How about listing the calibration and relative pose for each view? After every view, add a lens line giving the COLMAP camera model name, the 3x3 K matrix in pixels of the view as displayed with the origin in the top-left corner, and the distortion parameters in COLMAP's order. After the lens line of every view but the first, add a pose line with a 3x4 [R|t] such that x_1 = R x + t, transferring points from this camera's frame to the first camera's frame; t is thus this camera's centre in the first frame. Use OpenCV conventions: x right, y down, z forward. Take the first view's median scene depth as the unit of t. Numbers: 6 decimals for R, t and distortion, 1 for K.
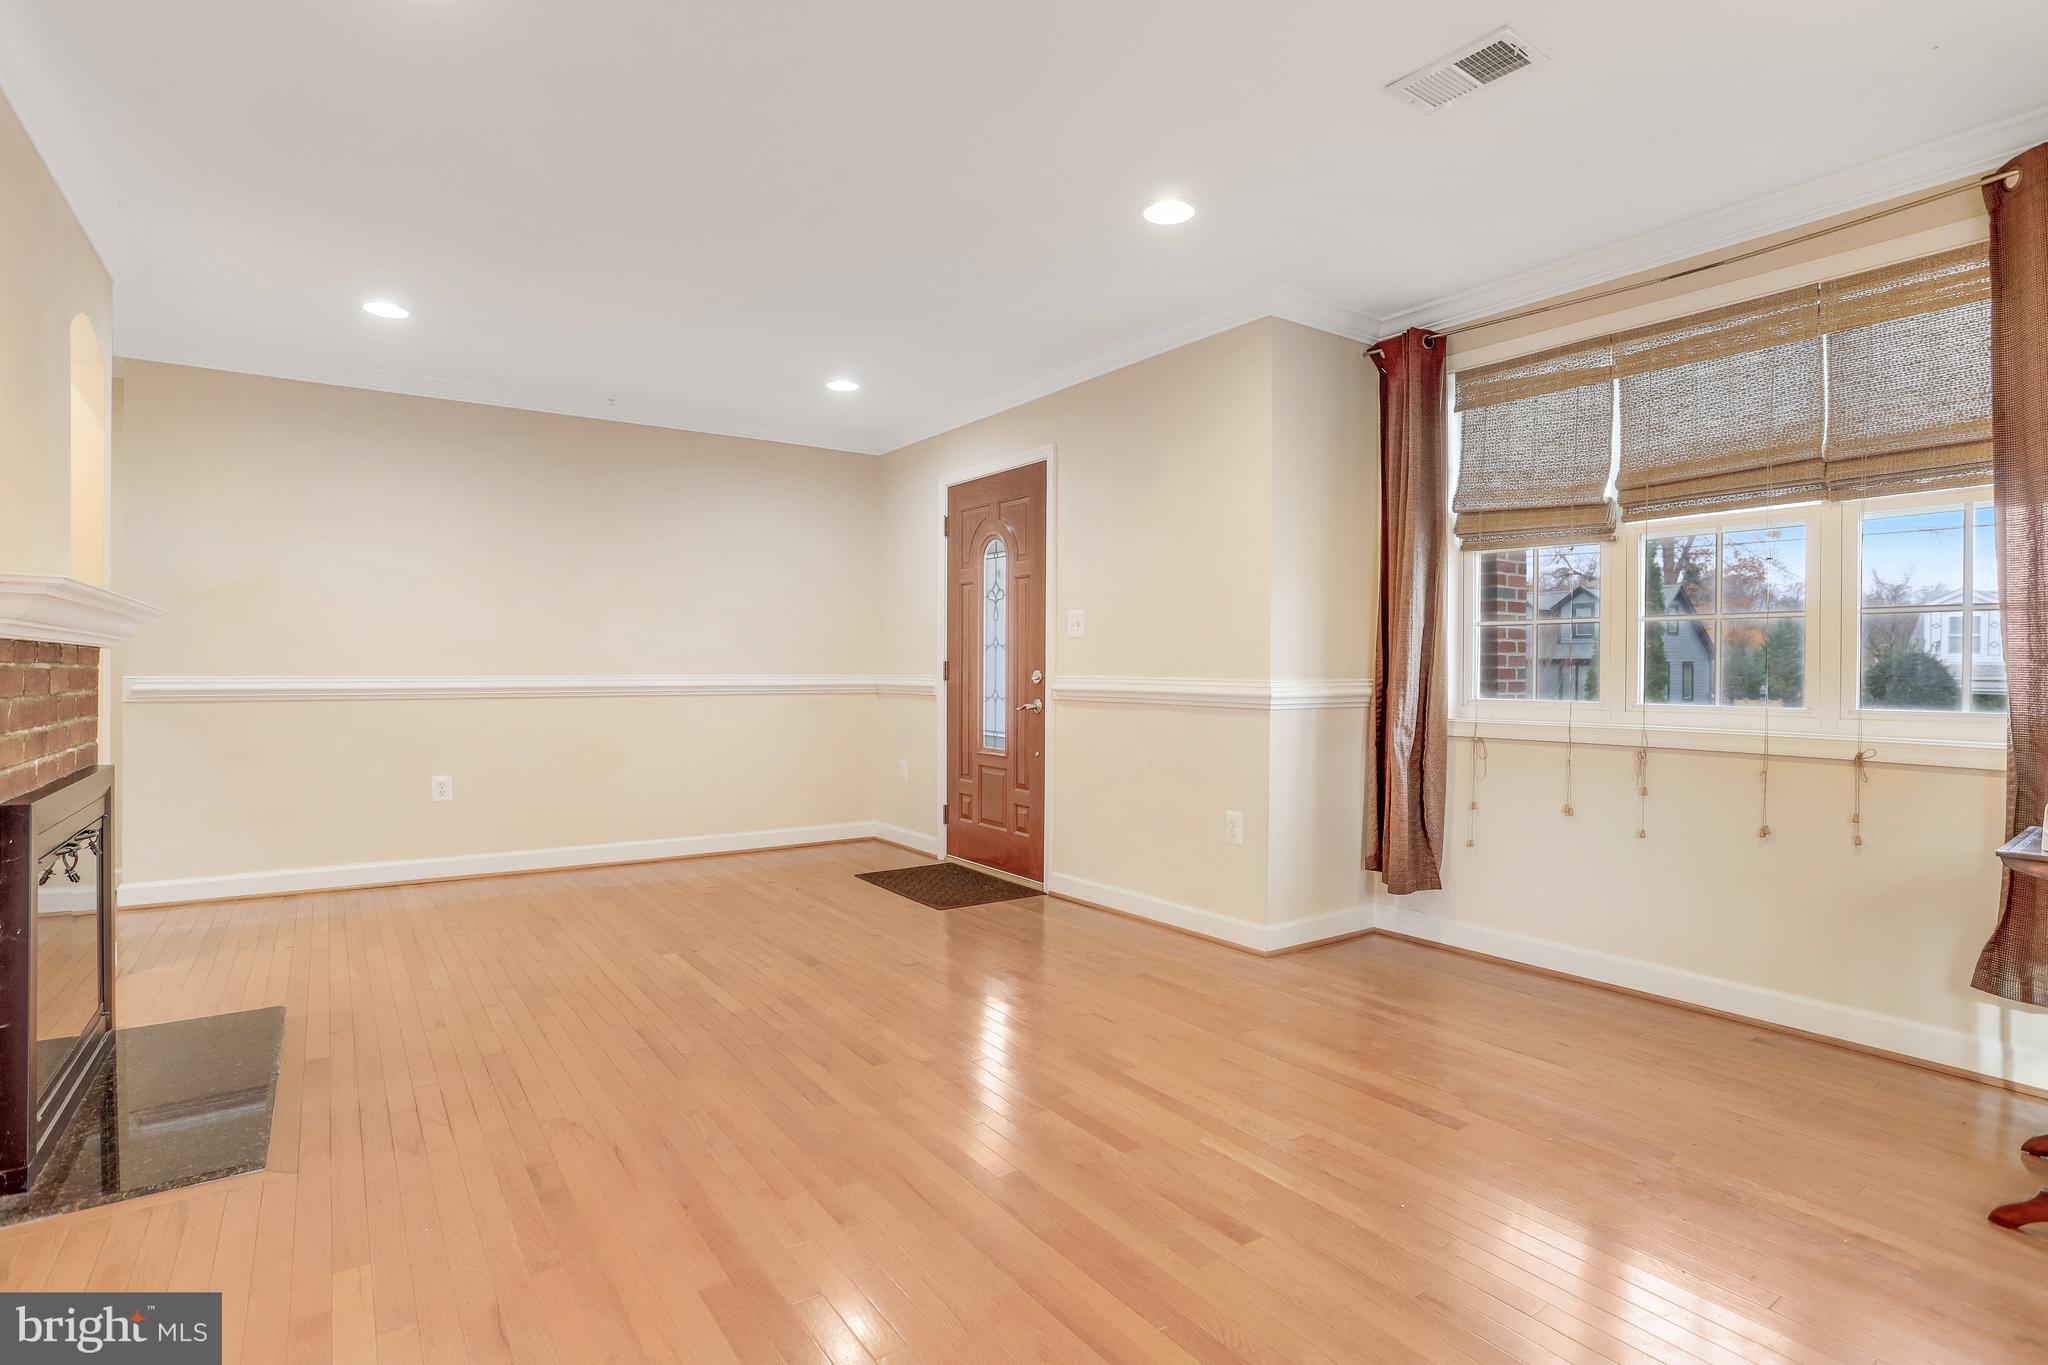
lens RADIAL K [[1042.1, 0, 1025.2], [0, 1042.1, 677.9], [0, 0, 1]] dist [0.004281, 0.001633]
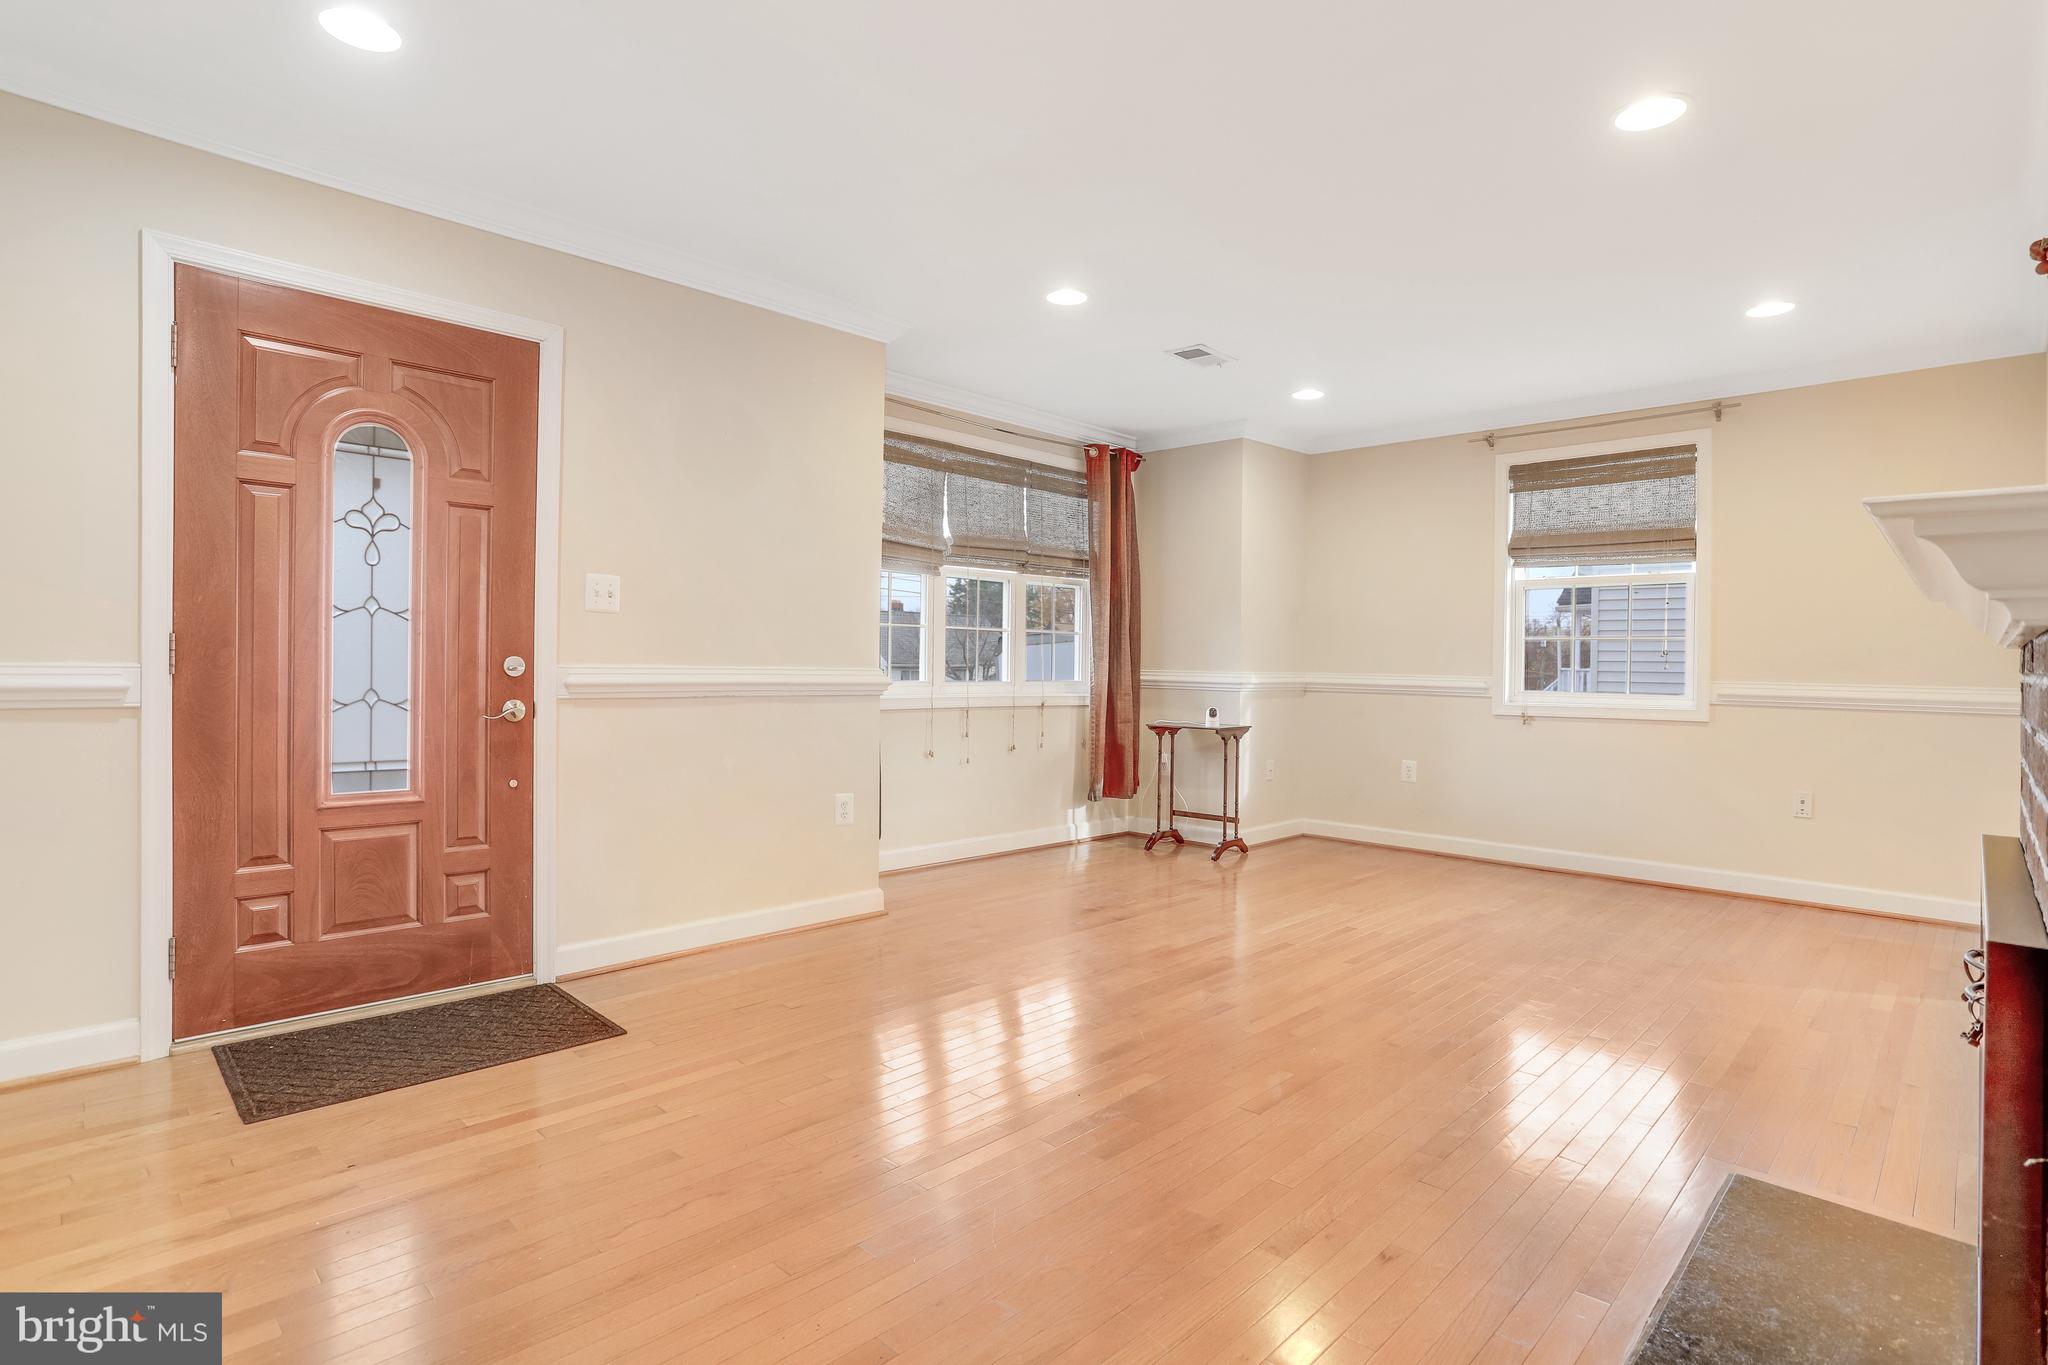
lens RADIAL K [[1042.1, 0, 1024.8], [0, 1042.1, 674.3], [0, 0, 1]] dist [0.004281, 0.001633]
pose [[-0.162638, -0.020367, 0.986476, -0.775937], [-0.009522, 0.999773, 0.019072, -0.013031], [-0.986640, -0.006291, -0.162795, 0.892355]]
